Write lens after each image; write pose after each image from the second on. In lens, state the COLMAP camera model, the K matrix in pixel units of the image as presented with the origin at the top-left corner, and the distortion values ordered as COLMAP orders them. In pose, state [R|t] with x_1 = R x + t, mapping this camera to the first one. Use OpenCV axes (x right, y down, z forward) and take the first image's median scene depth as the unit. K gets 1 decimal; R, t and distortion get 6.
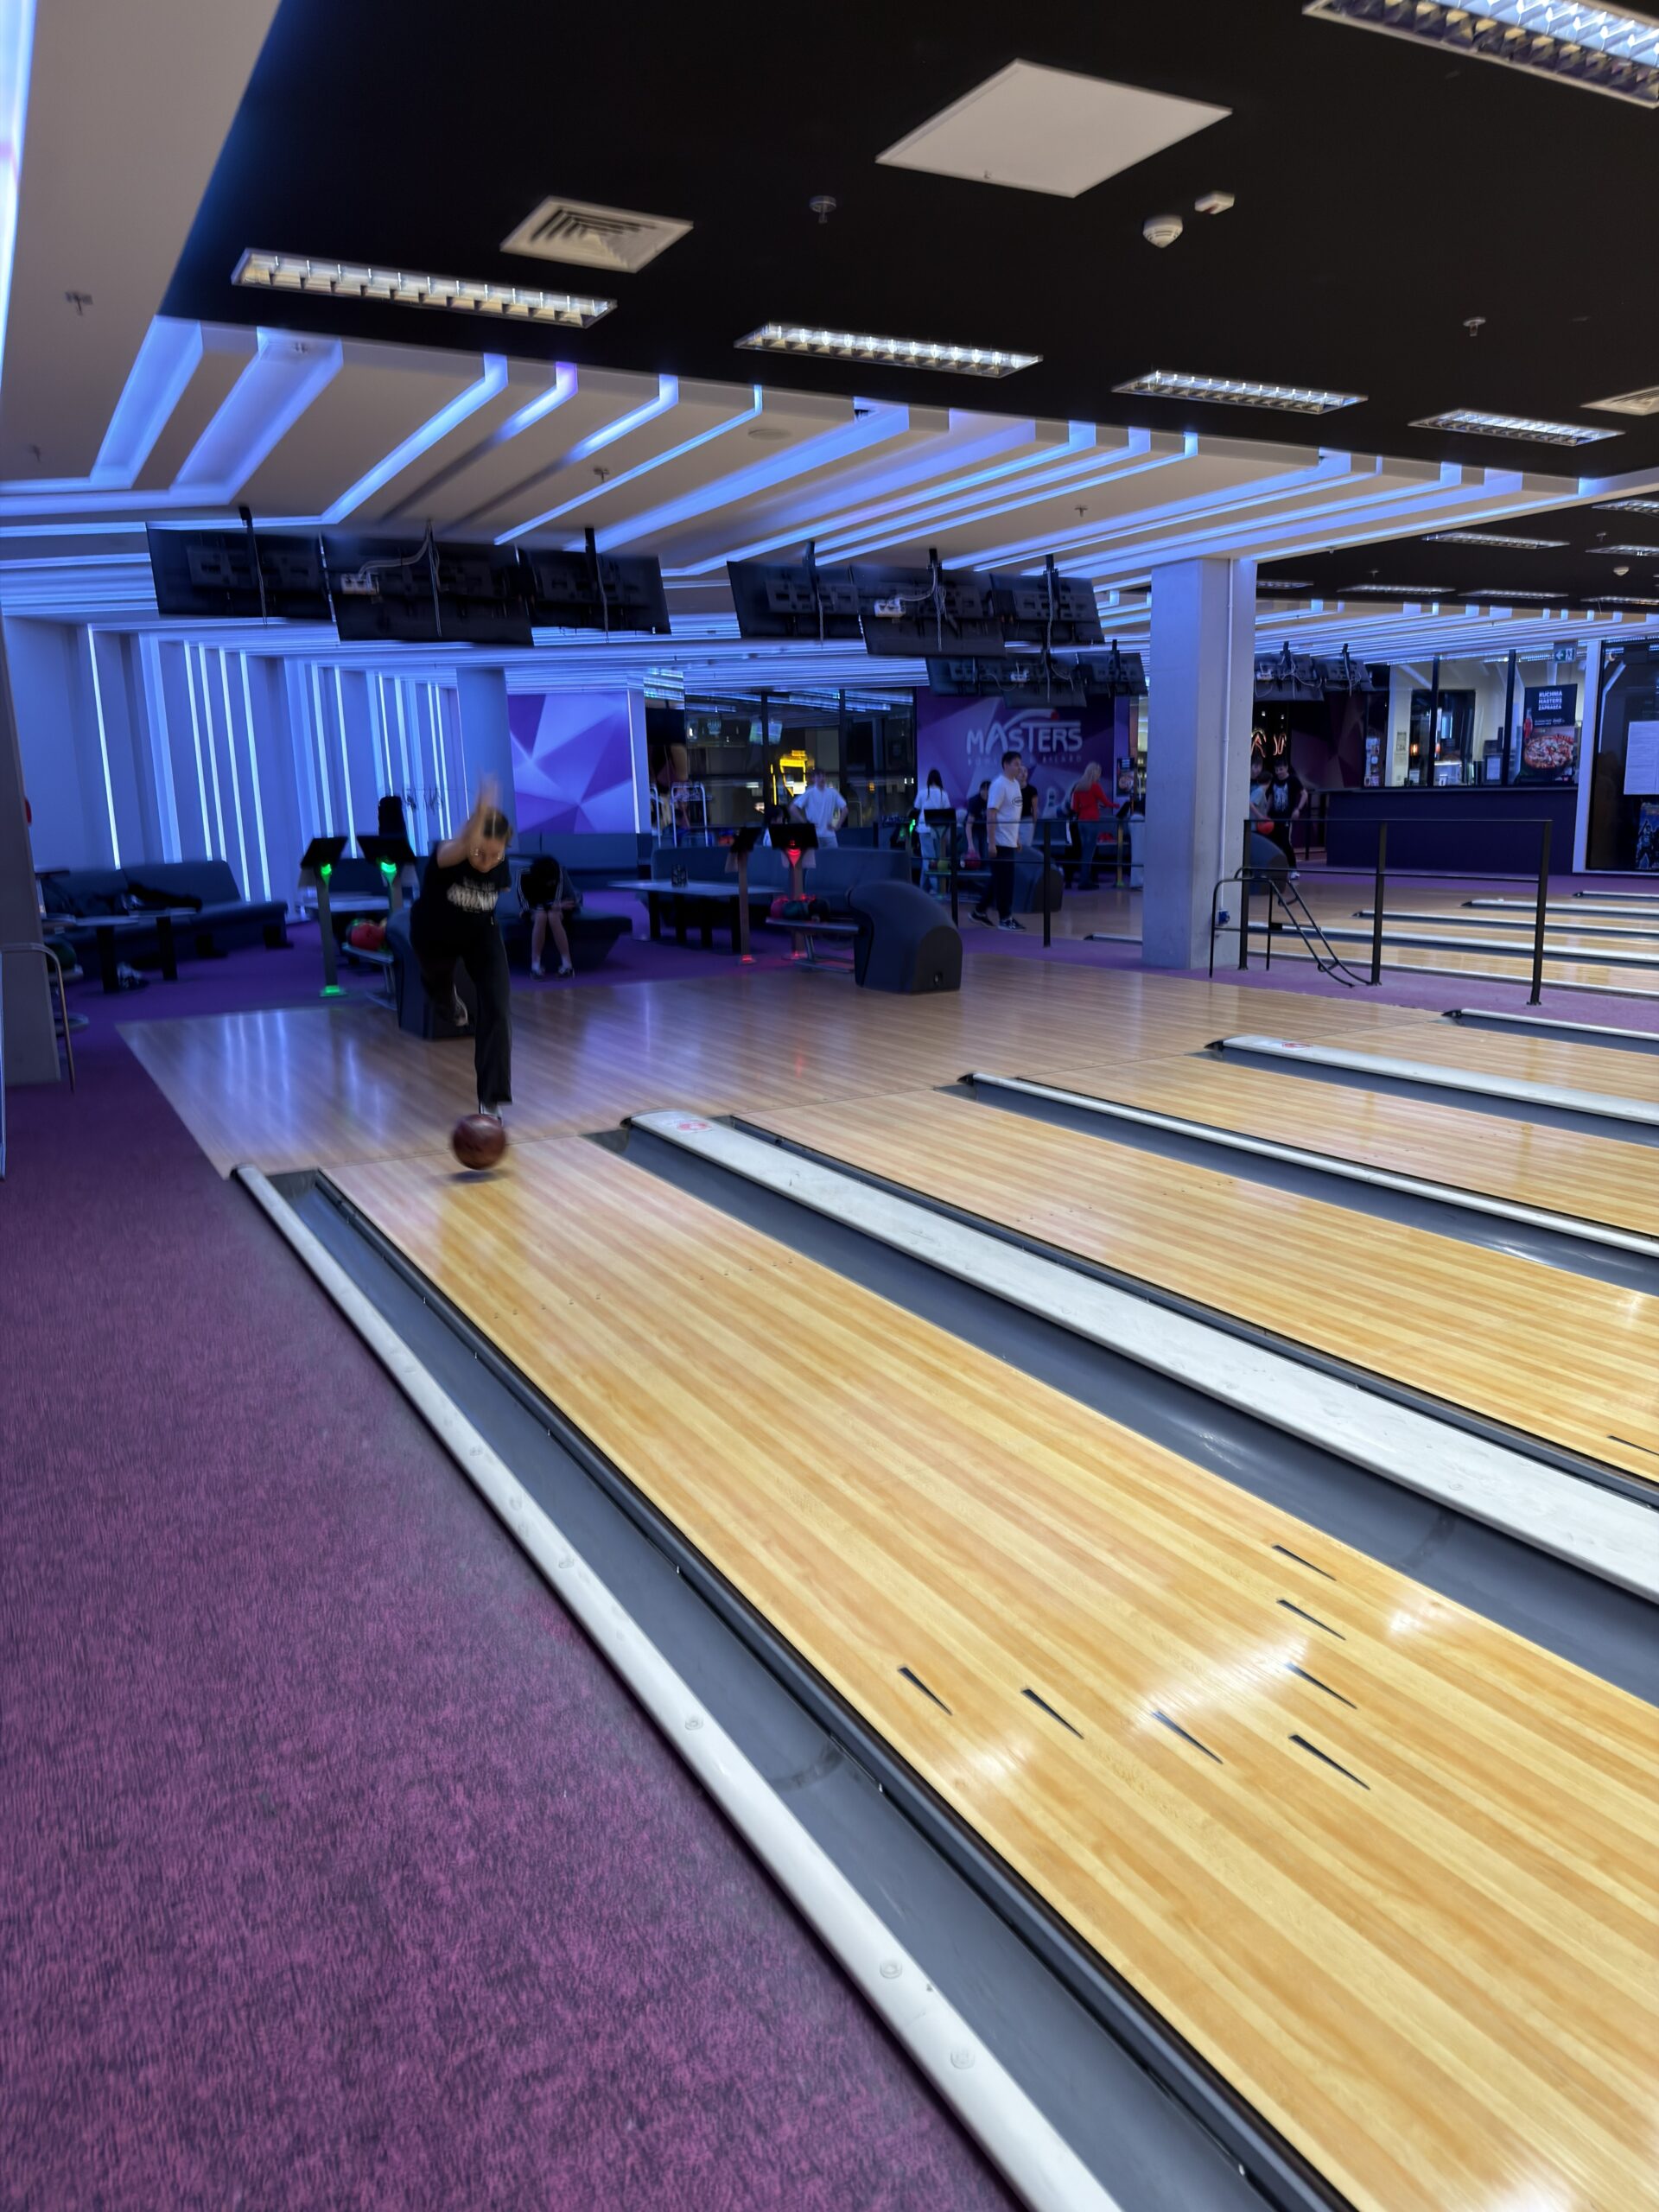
lens RADIAL K [[1589.3, 0, 829.5], [0, 1589.3, 1106.0], [0, 0, 1]] dist [0.011025, -0.000139]
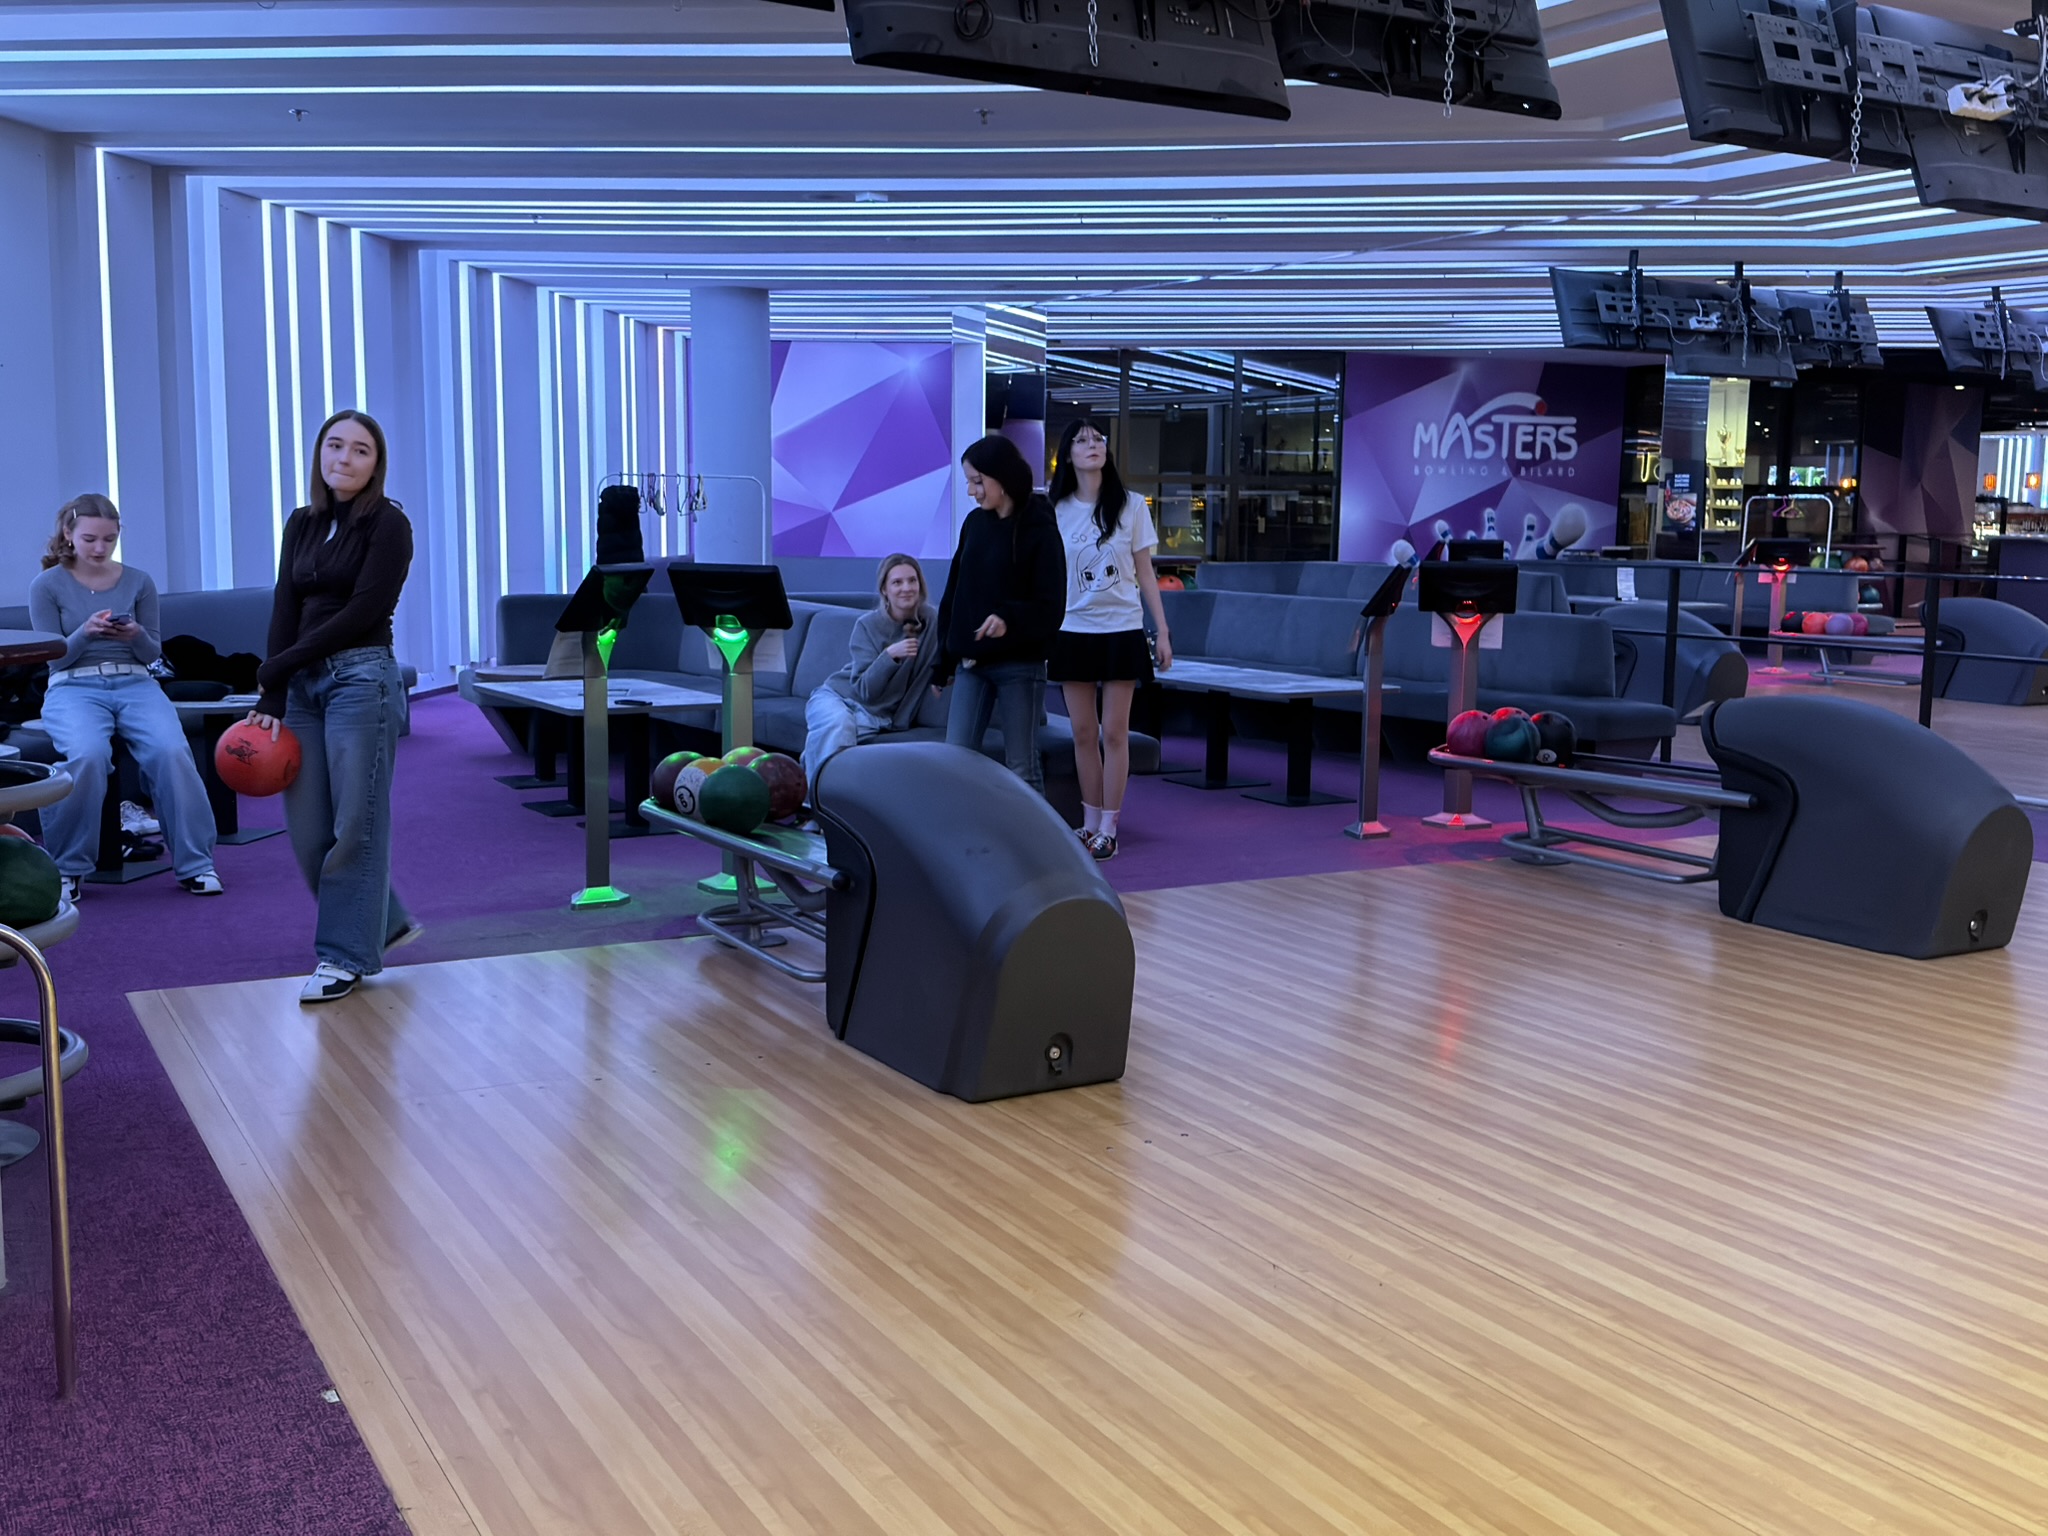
lens RADIAL K [[1932.8, 0, 1024.0], [0, 1932.8, 768.0], [0, 0, 1]] dist [0.055256, -0.201079]
pose [[0.998348, 0.027688, 0.050336, -0.153699], [-0.024409, 0.997610, -0.064644, -0.053140], [-0.052006, 0.063309, 0.996638, 0.303069]]
